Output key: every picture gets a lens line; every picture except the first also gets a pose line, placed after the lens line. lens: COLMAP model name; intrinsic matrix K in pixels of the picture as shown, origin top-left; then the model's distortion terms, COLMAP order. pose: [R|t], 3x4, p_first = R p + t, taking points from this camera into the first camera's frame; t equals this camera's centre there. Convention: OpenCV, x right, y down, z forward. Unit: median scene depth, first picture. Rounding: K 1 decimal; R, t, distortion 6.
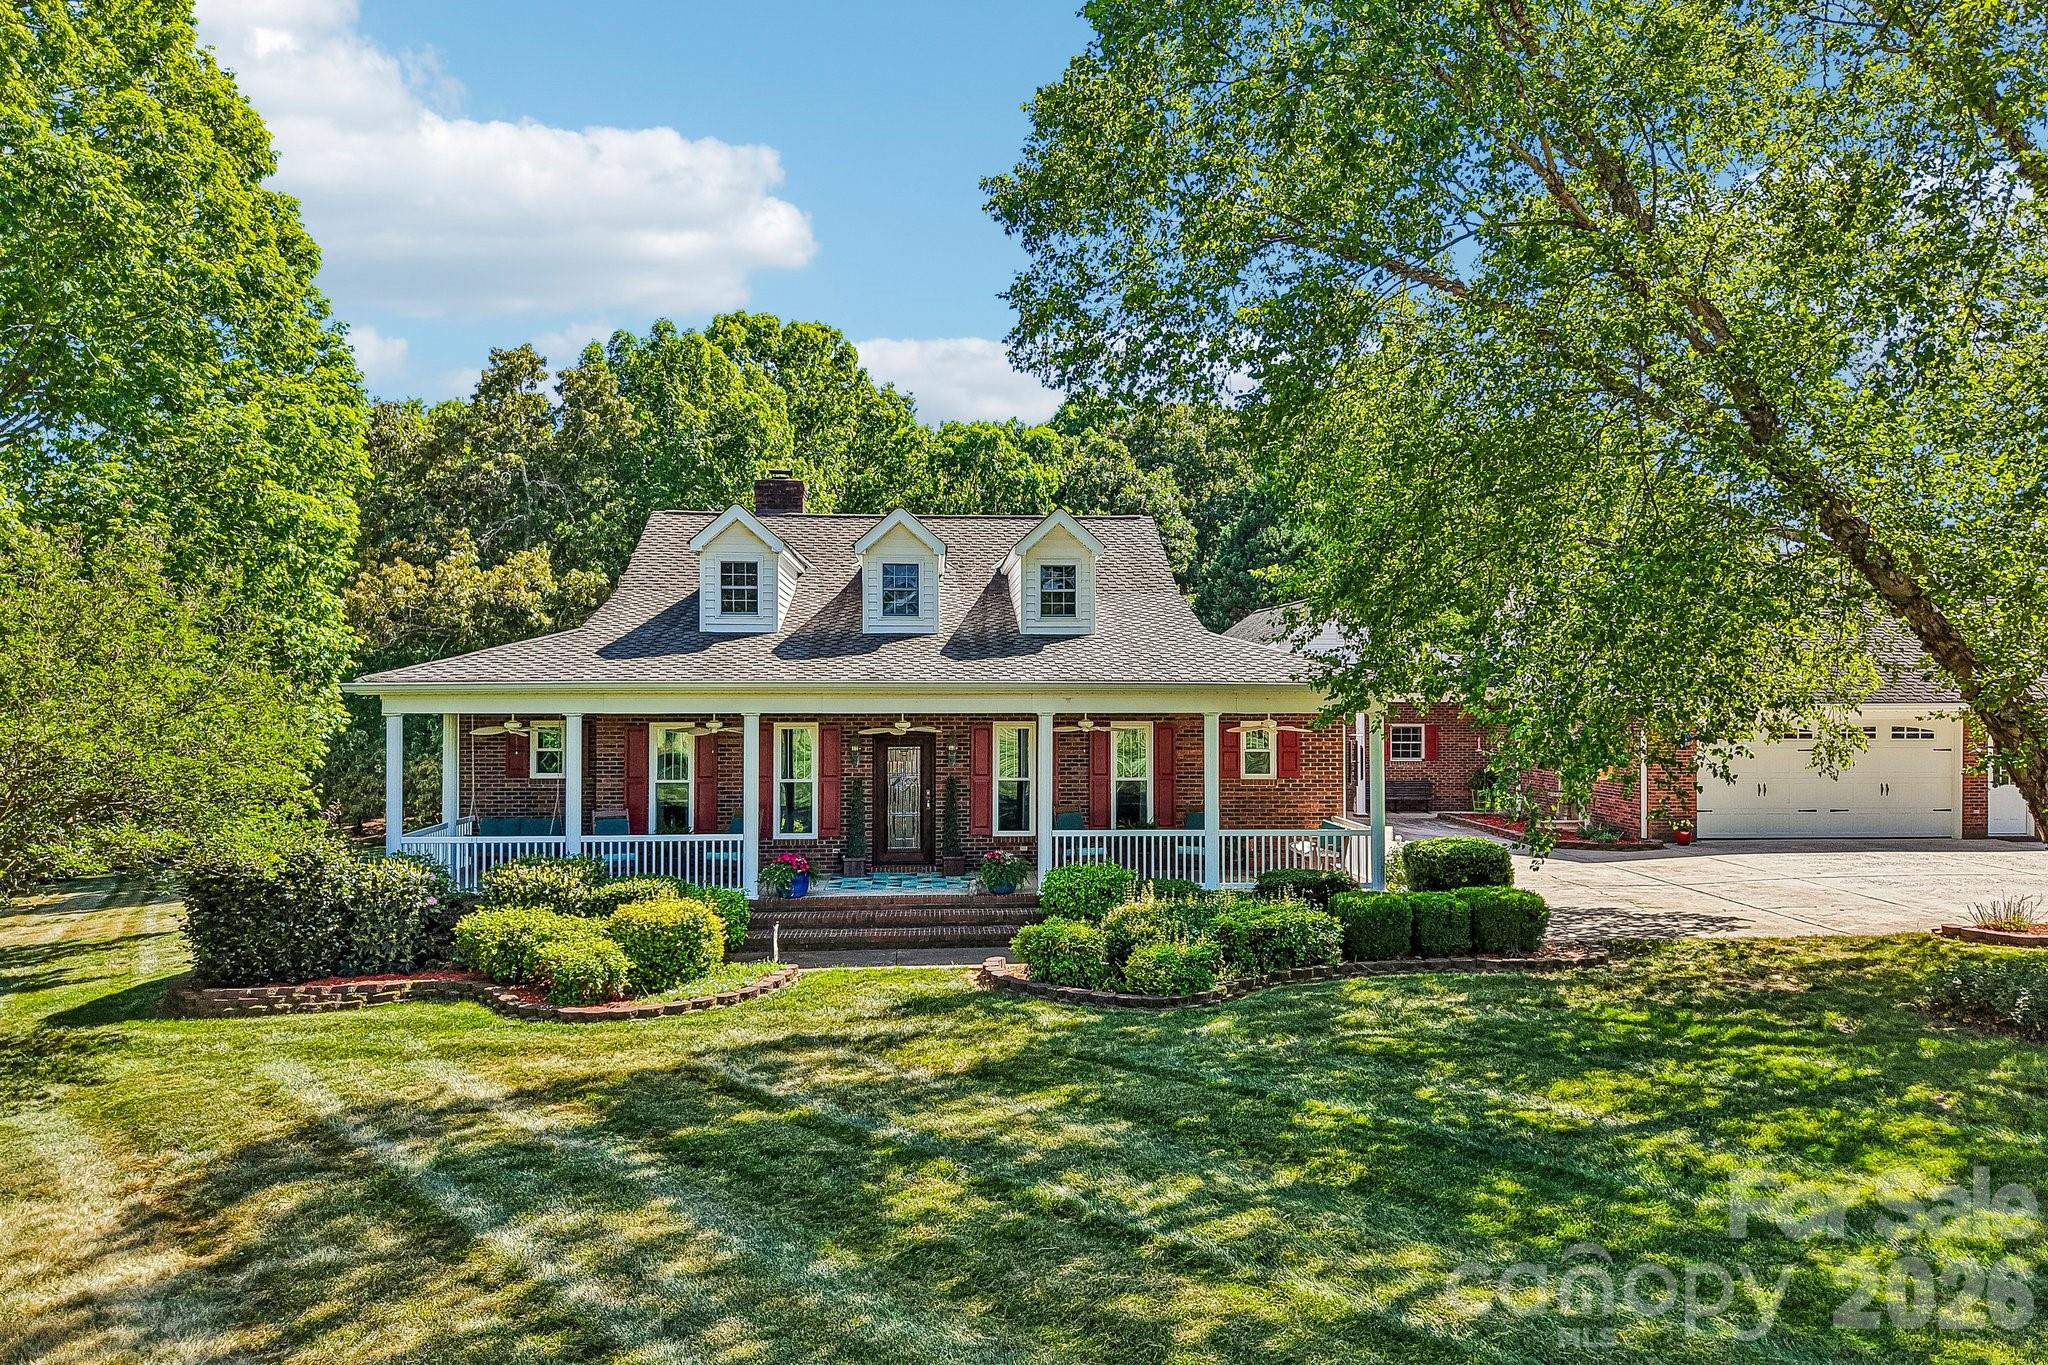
lens RADIAL K [[1395.7, 0, 1033.7], [0, 1395.7, 653.6], [0, 0, 1]] dist [0.061555, -0.105392]
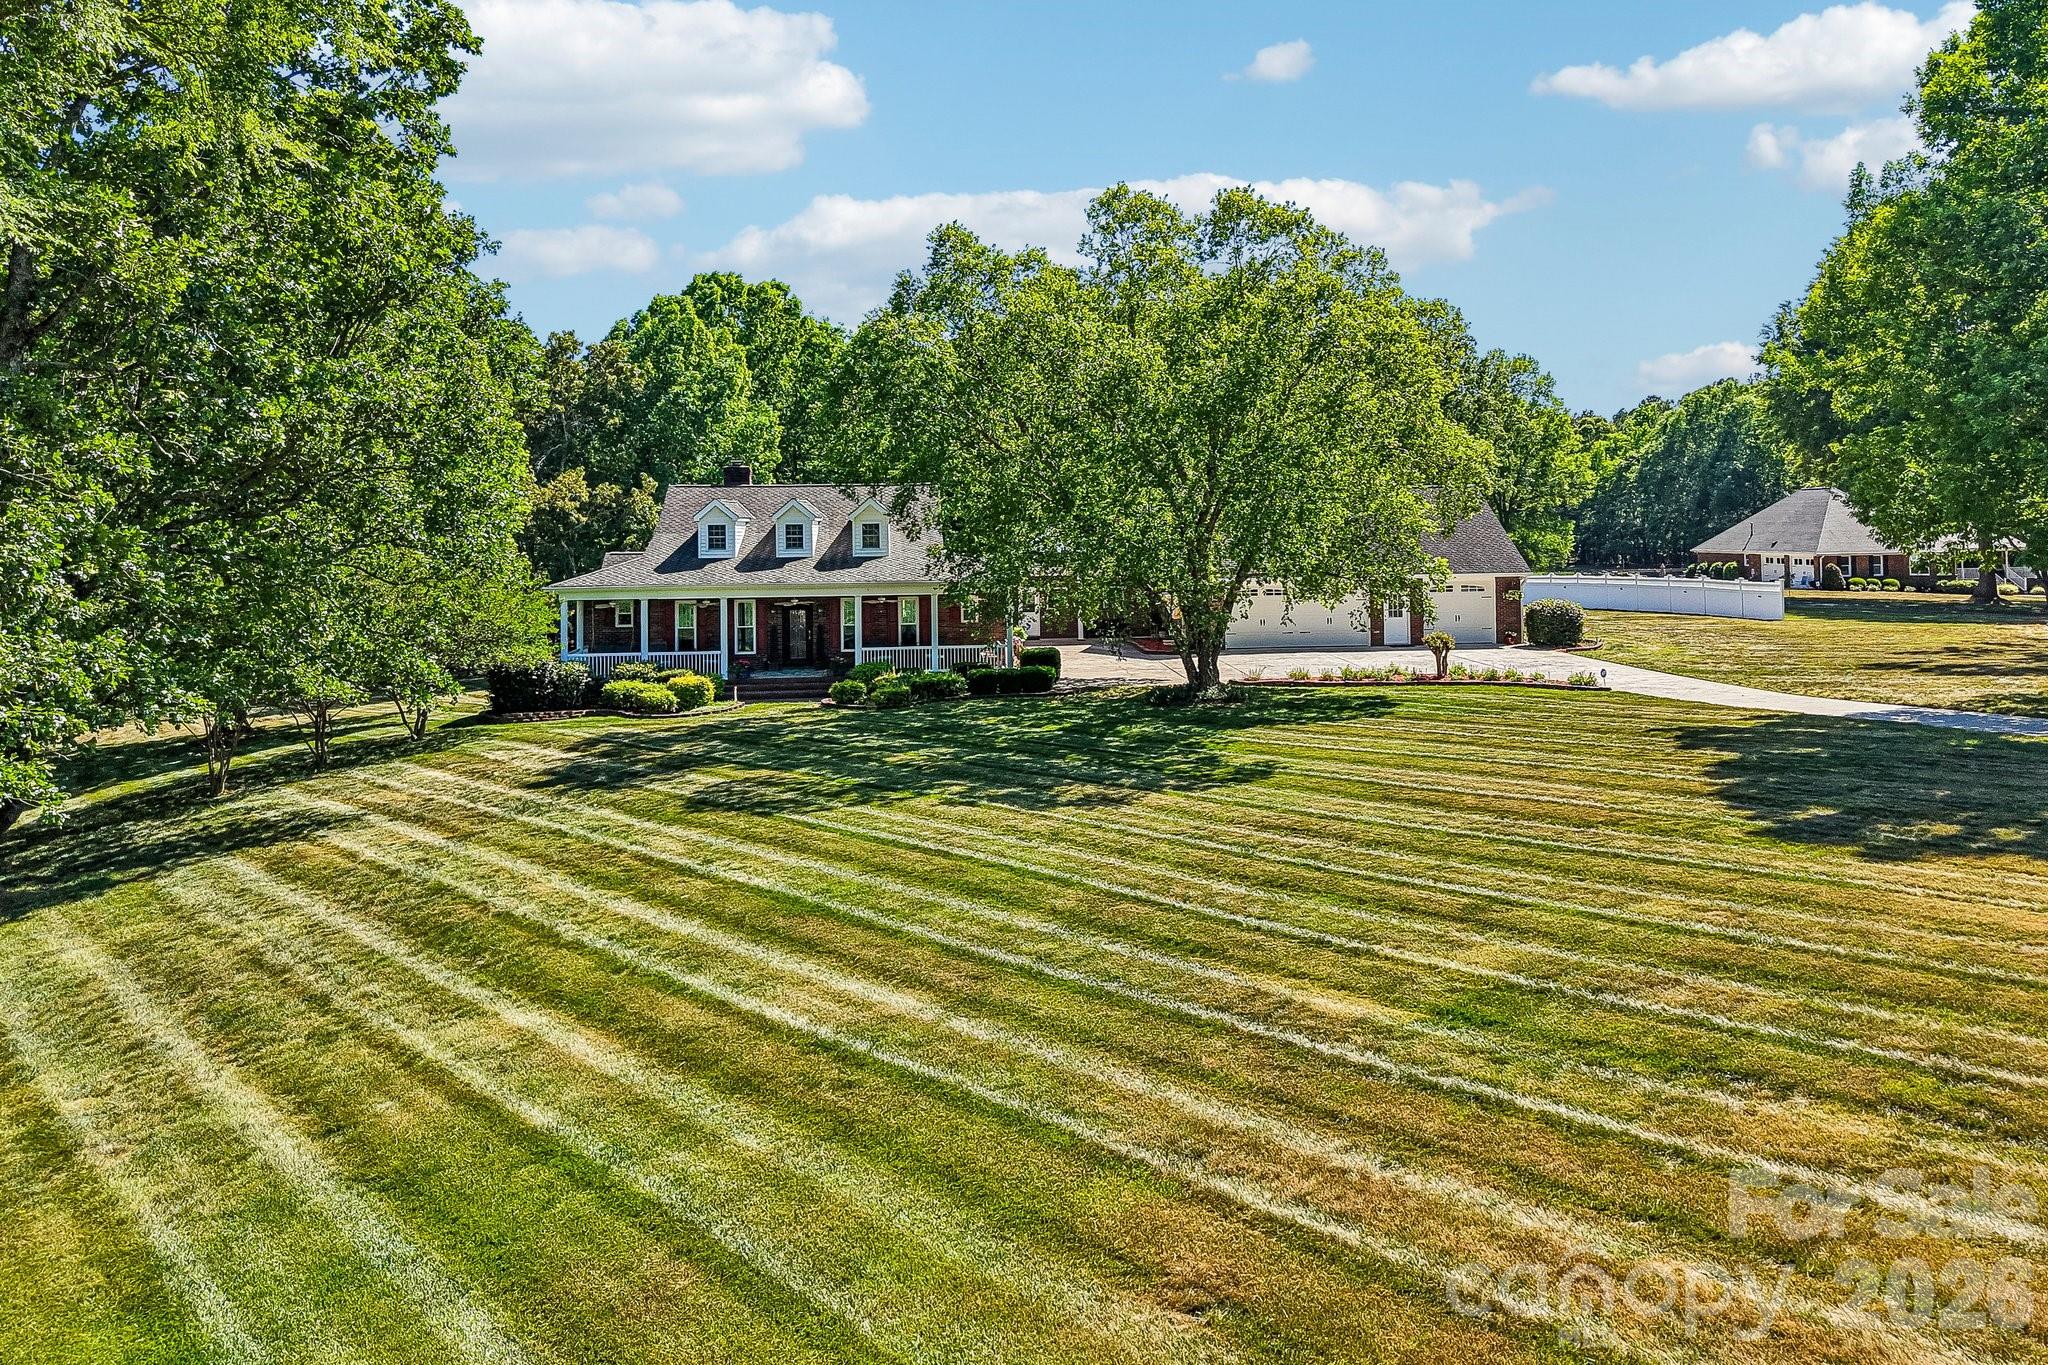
lens RADIAL K [[1403.6, 0, 1120.2], [0, 1403.6, 566.0], [0, 0, 1]] dist [0.003777, -0.001014]
pose [[0.997247, -0.005935, 0.073911, 0.248143], [0.002041, 0.998611, 0.052656, -0.116587], [-0.074120, -0.052360, 0.995874, -1.199116]]
